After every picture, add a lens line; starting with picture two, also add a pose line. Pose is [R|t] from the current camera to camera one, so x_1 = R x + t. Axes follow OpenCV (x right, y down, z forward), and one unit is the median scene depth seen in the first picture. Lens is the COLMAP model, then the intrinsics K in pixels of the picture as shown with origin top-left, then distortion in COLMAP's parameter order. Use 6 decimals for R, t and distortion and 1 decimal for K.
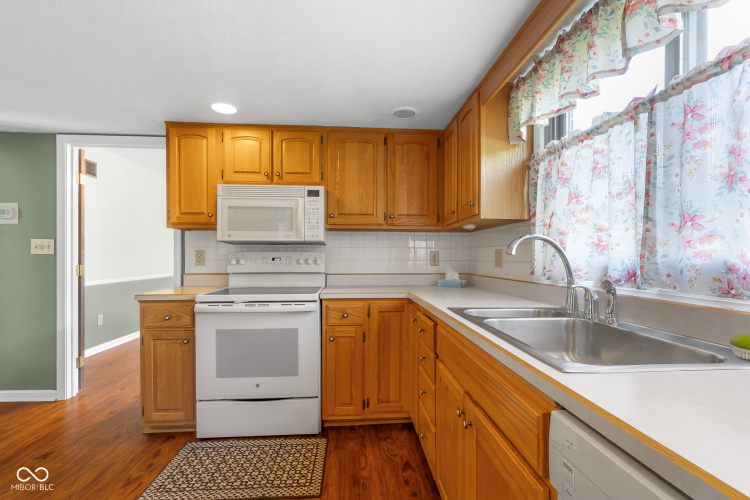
lens RADIAL K [[328.0, 0, 387.8], [0, 328.0, 260.4], [0, 0, 1]] dist [-0.008628, 0.001800]
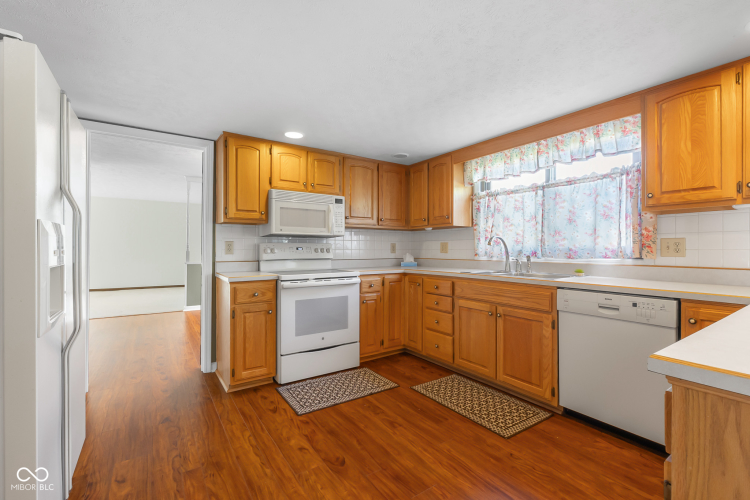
lens RADIAL K [[328.0, 0, 378.9], [0, 328.0, 251.5], [0, 0, 1]] dist [-0.008628, 0.001800]
pose [[0.866339, -0.005221, 0.499429, -0.882266], [0.007664, 0.999967, -0.002841, 0.016722], [-0.499397, 0.006289, 0.866350, -0.333267]]
